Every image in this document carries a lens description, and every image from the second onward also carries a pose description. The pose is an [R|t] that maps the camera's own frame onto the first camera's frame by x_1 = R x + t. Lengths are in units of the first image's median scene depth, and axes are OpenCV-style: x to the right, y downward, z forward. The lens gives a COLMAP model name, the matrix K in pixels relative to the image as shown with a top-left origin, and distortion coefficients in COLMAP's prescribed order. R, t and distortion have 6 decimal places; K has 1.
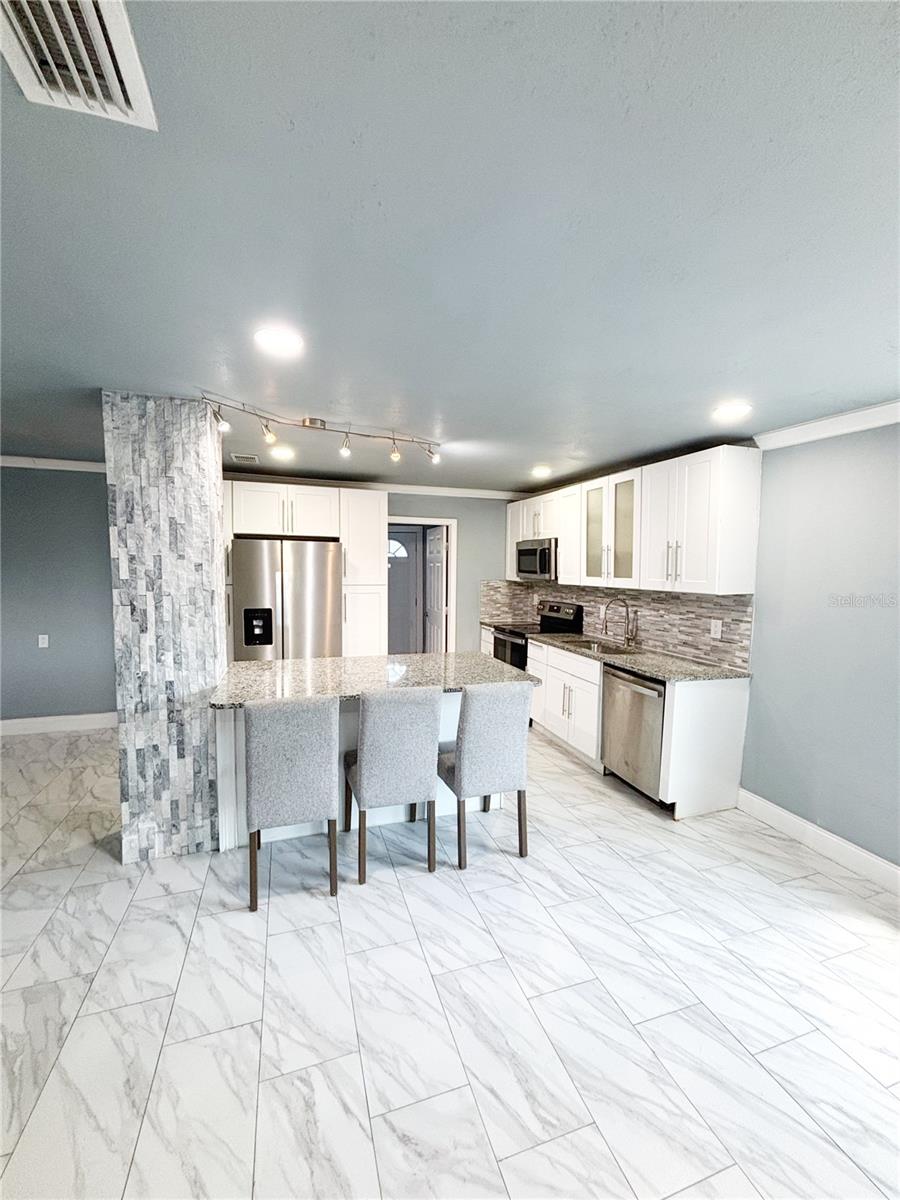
lens RADIAL K [[482.1, 0, 448.9], [0, 482.1, 600.6], [0, 0, 1]] dist [0.000040, -0.000235]
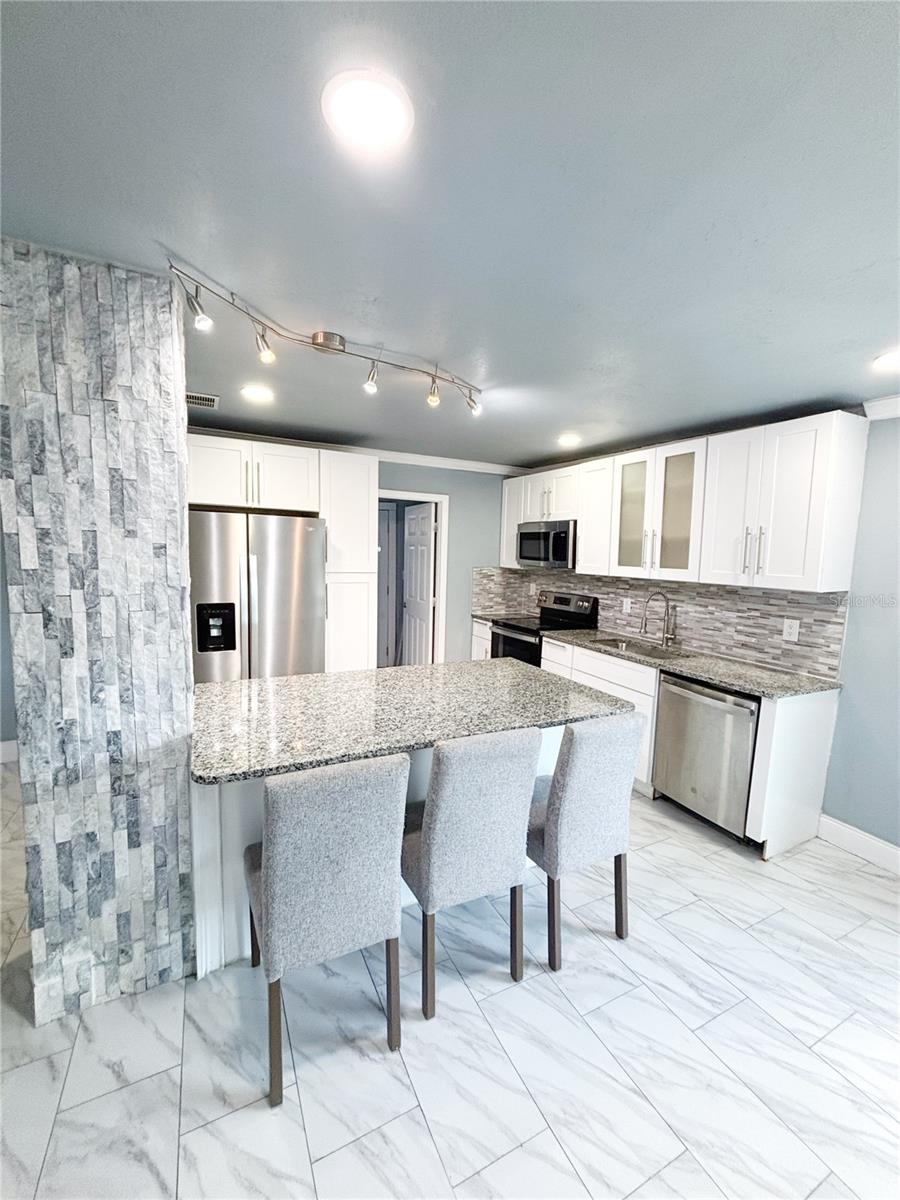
lens RADIAL K [[481.8, 0, 449.9], [0, 481.8, 600.5], [0, 0, 1]] dist [0.005583, -0.000080]
pose [[0.989147, 0.000772, 0.146927, -0.228090], [-0.006173, 0.999322, 0.036303, -0.028144], [-0.146799, -0.036816, 0.988481, 0.305127]]
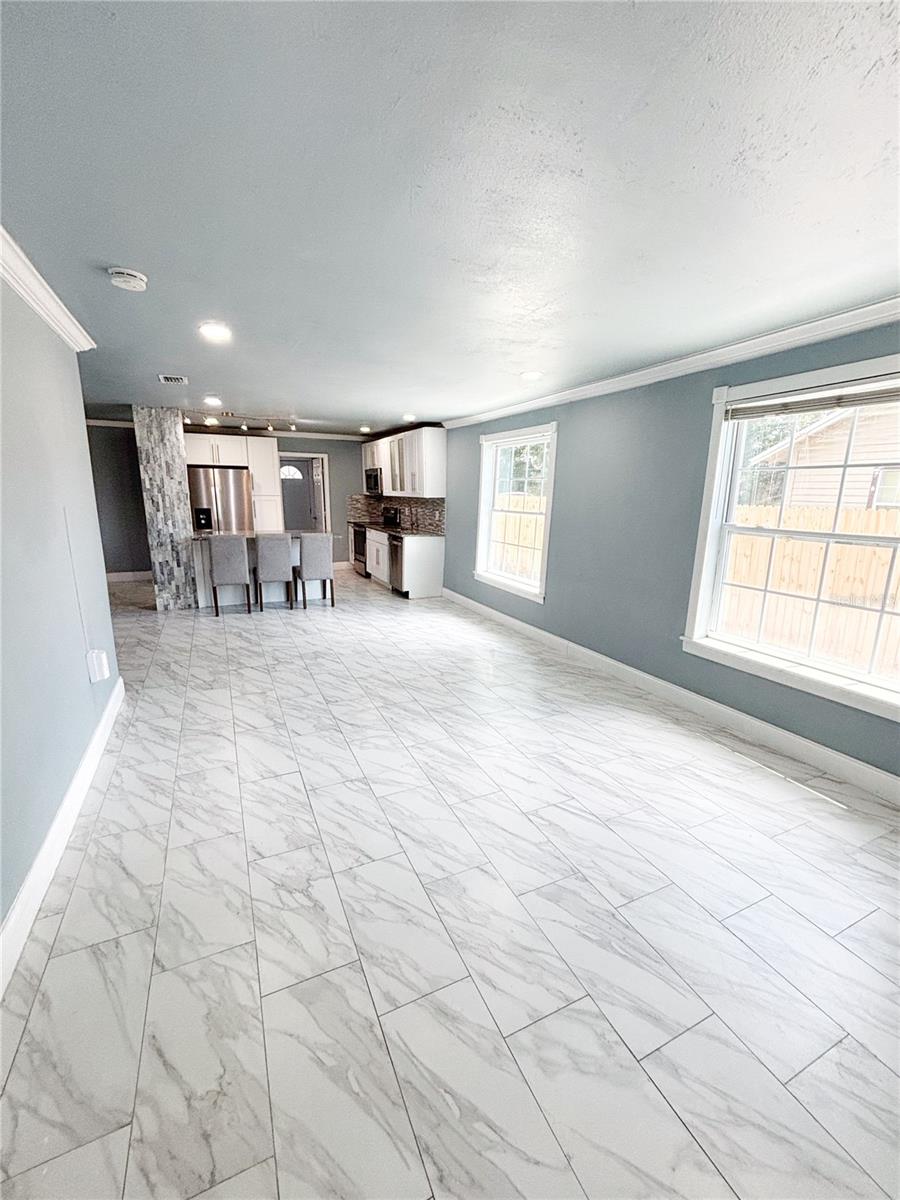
lens RADIAL K [[494.8, 0, 451.9], [0, 494.8, 599.3], [0, 0, 1]] dist [0.005530, -0.000216]
pose [[0.992499, -0.024560, 0.119759, 0.450927], [0.006794, 0.989179, 0.146558, 0.135730], [-0.122063, -0.144645, 0.981926, -1.494593]]
